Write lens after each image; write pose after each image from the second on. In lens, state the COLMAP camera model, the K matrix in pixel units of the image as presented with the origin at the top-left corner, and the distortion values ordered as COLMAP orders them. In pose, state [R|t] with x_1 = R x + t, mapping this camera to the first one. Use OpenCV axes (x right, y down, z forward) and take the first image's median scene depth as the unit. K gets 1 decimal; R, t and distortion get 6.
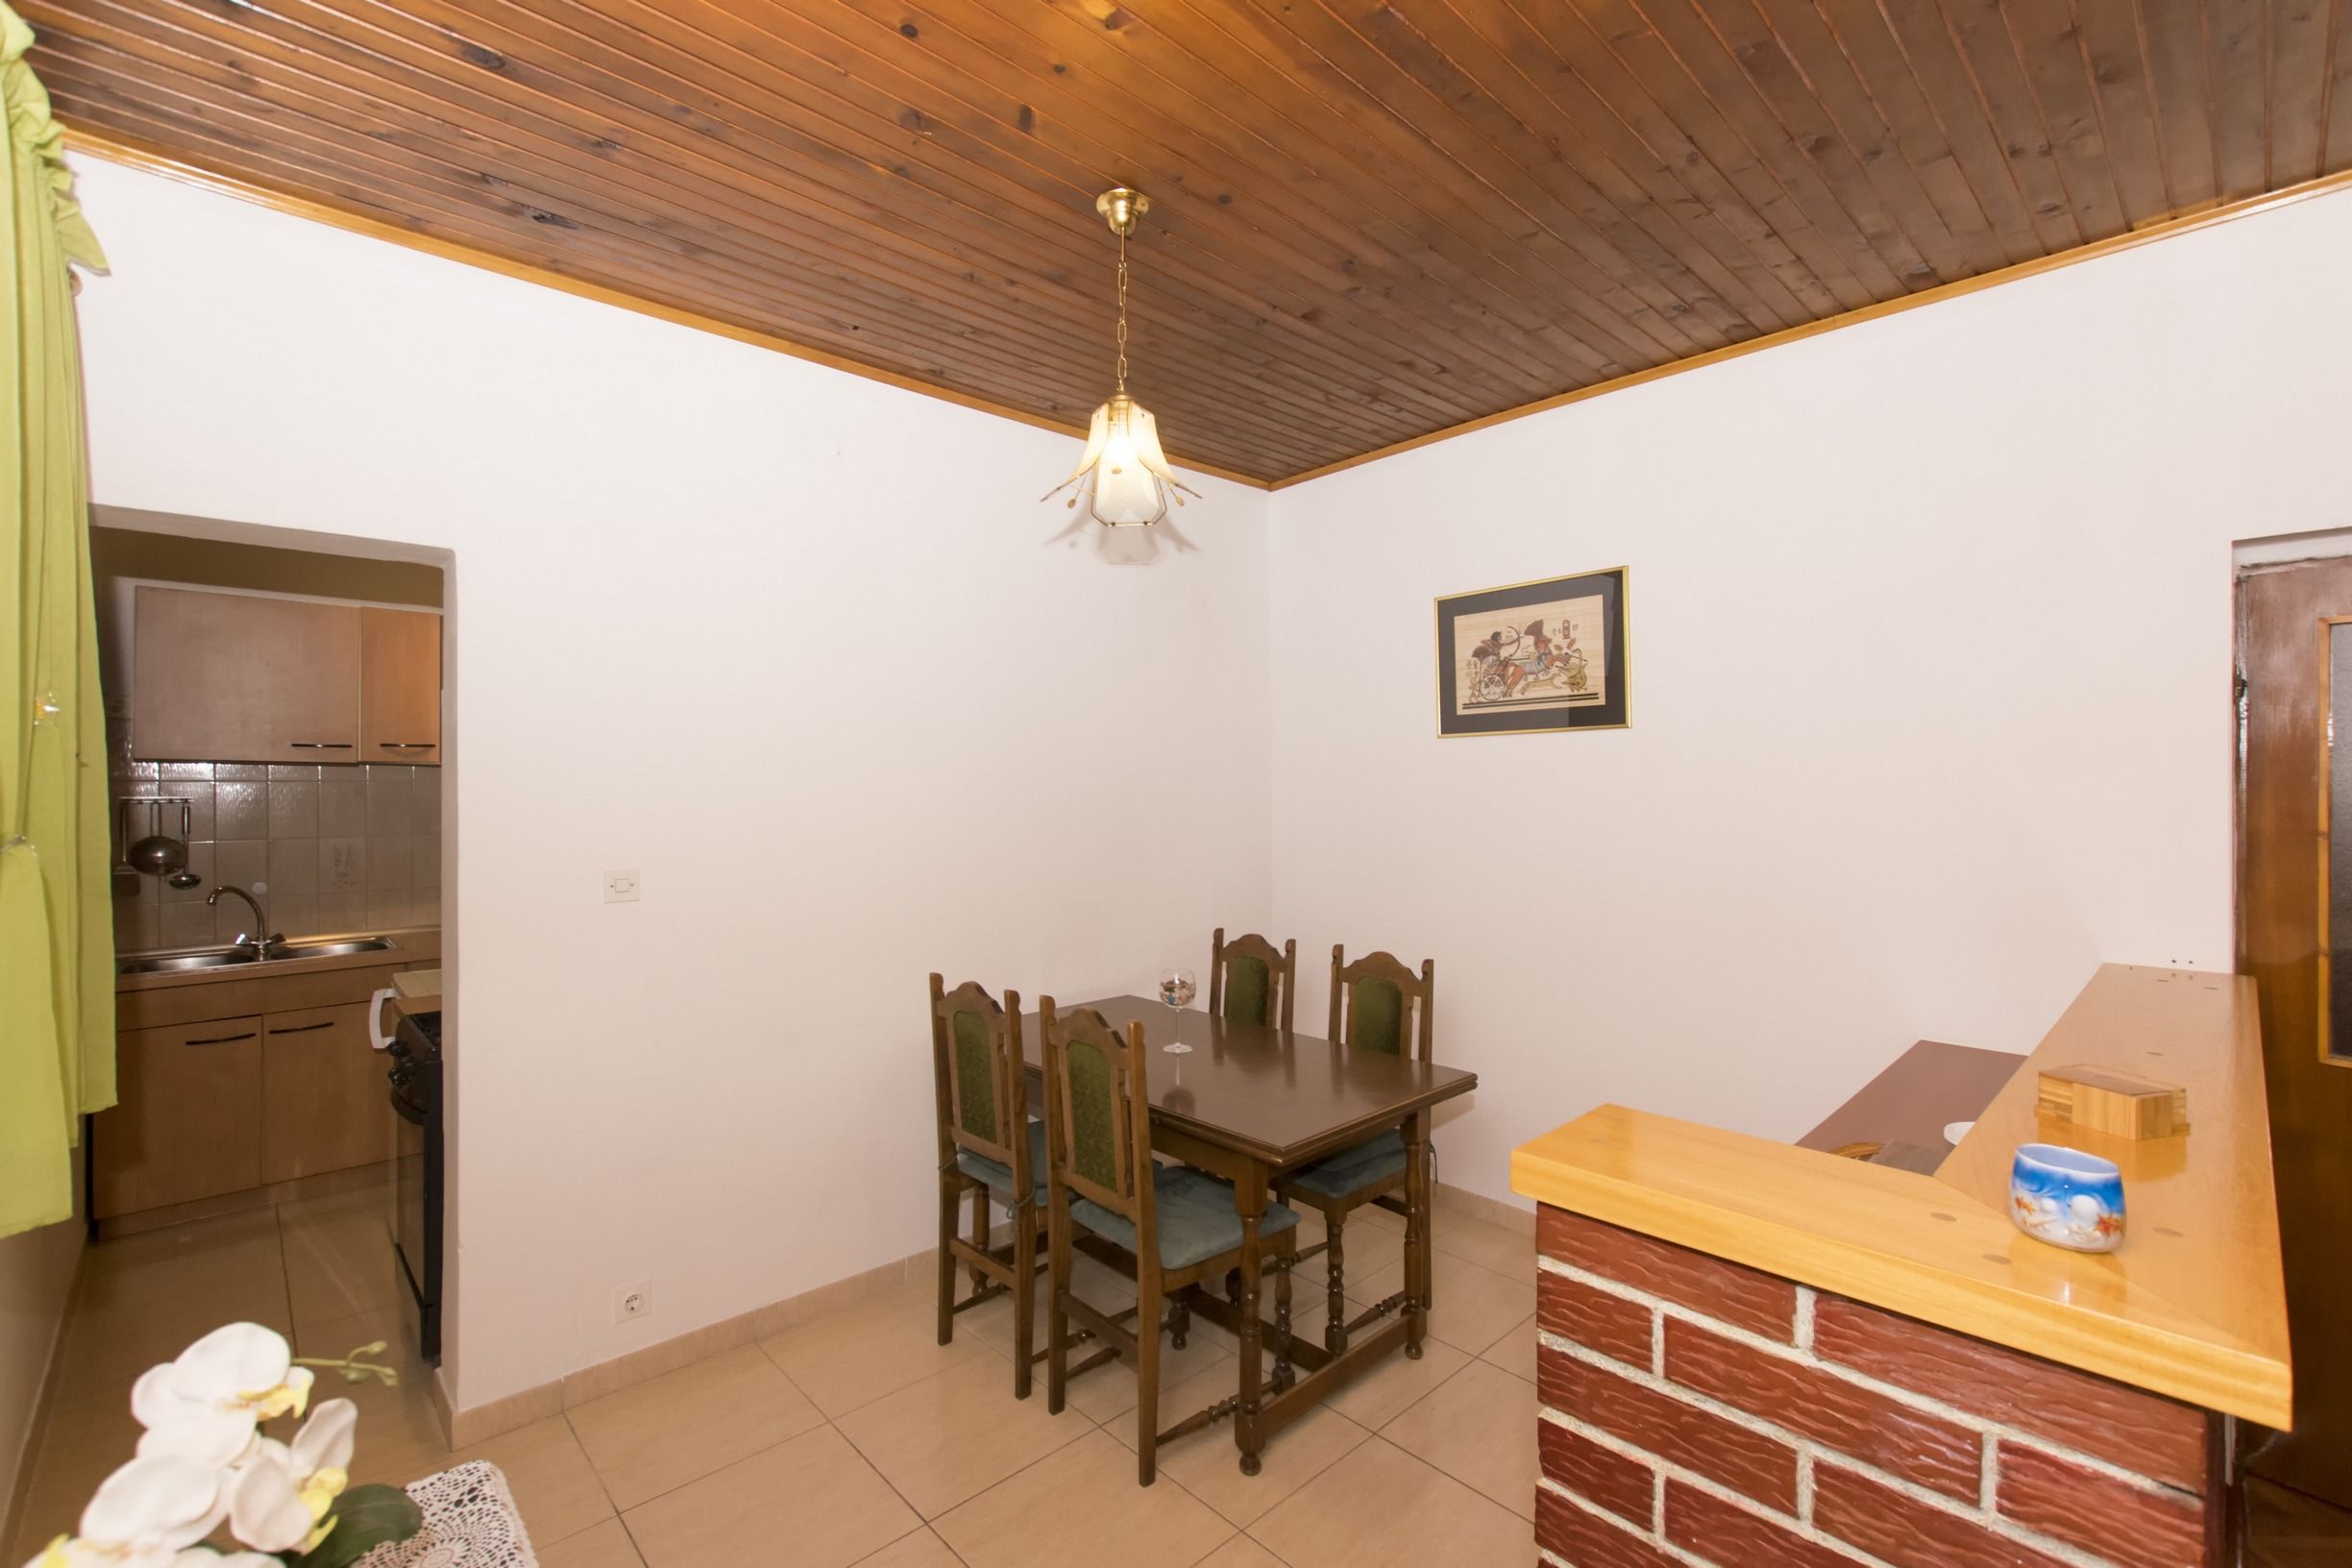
lens RADIAL K [[1020.4, 0, 1176.0], [0, 1020.4, 784.0], [0, 0, 1]] dist [0.003063, 0.000291]
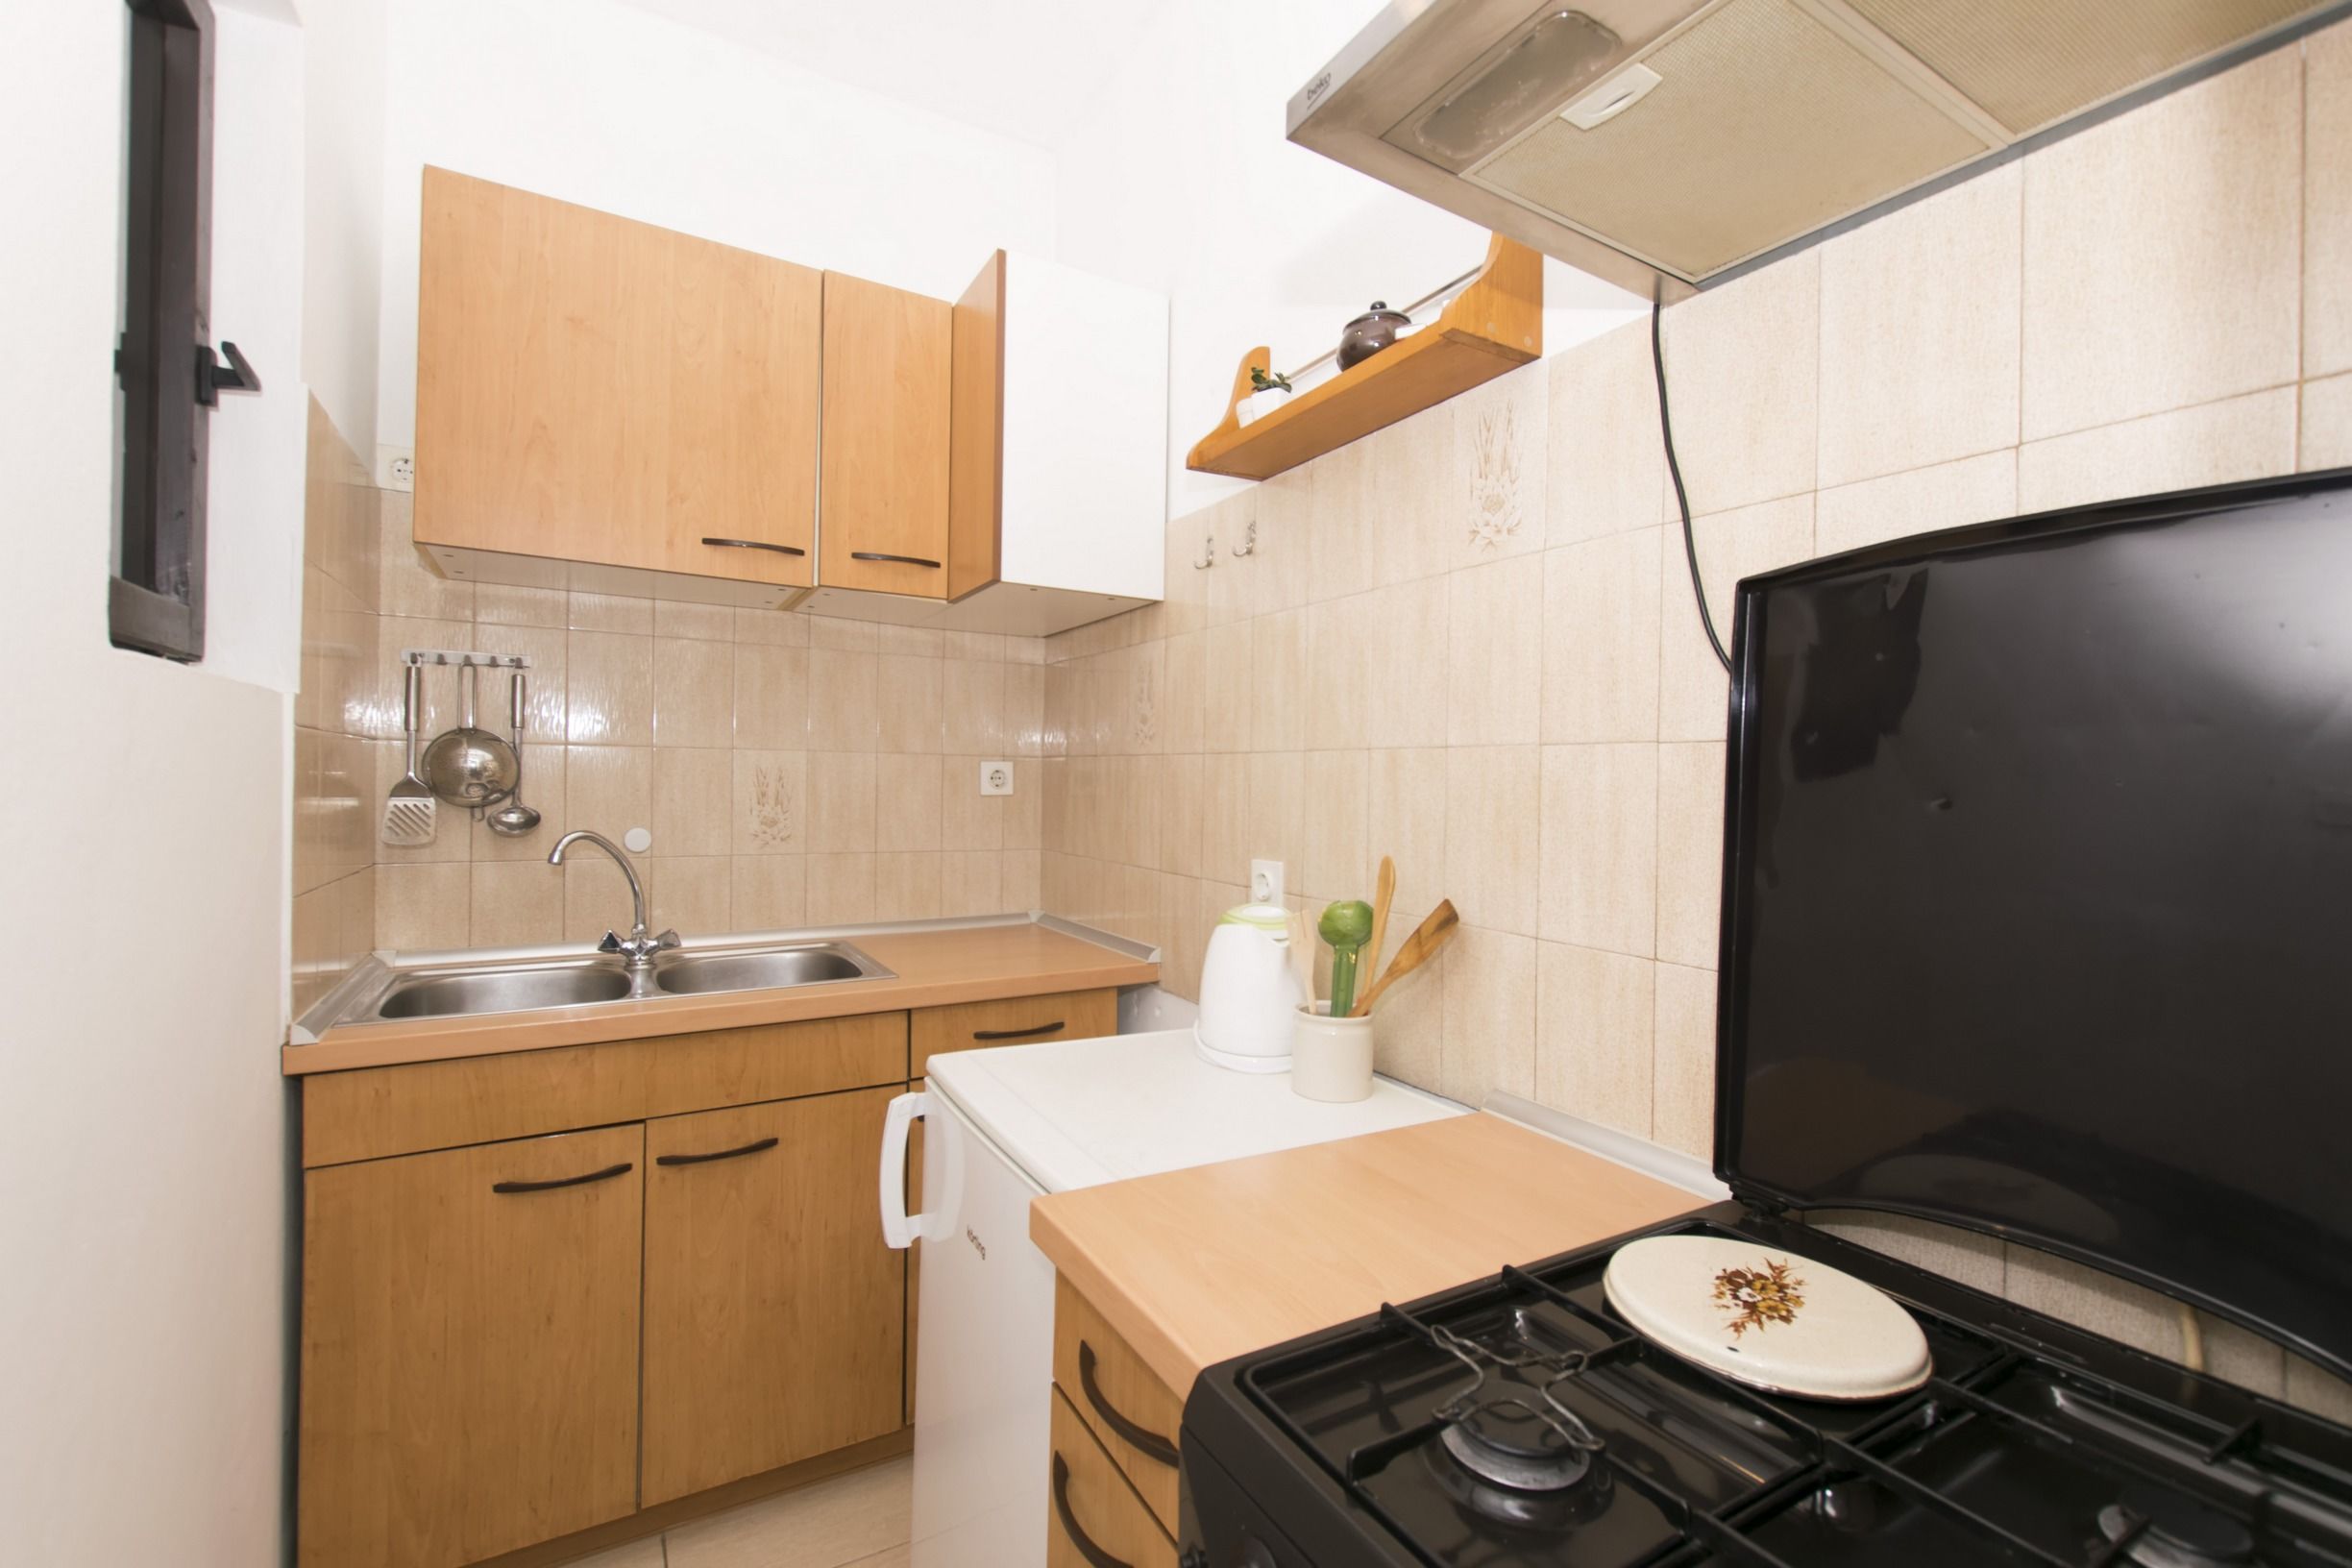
lens RADIAL K [[1009.6, 0, 1171.6], [0, 1009.6, 780.4], [0, 0, 1]] dist [-0.000874, -0.000740]
pose [[0.971186, 0.002446, -0.238312, -0.534204], [-0.003117, 0.999992, -0.002438, 0.074304], [0.238304, 0.003110, 0.971186, 0.592539]]
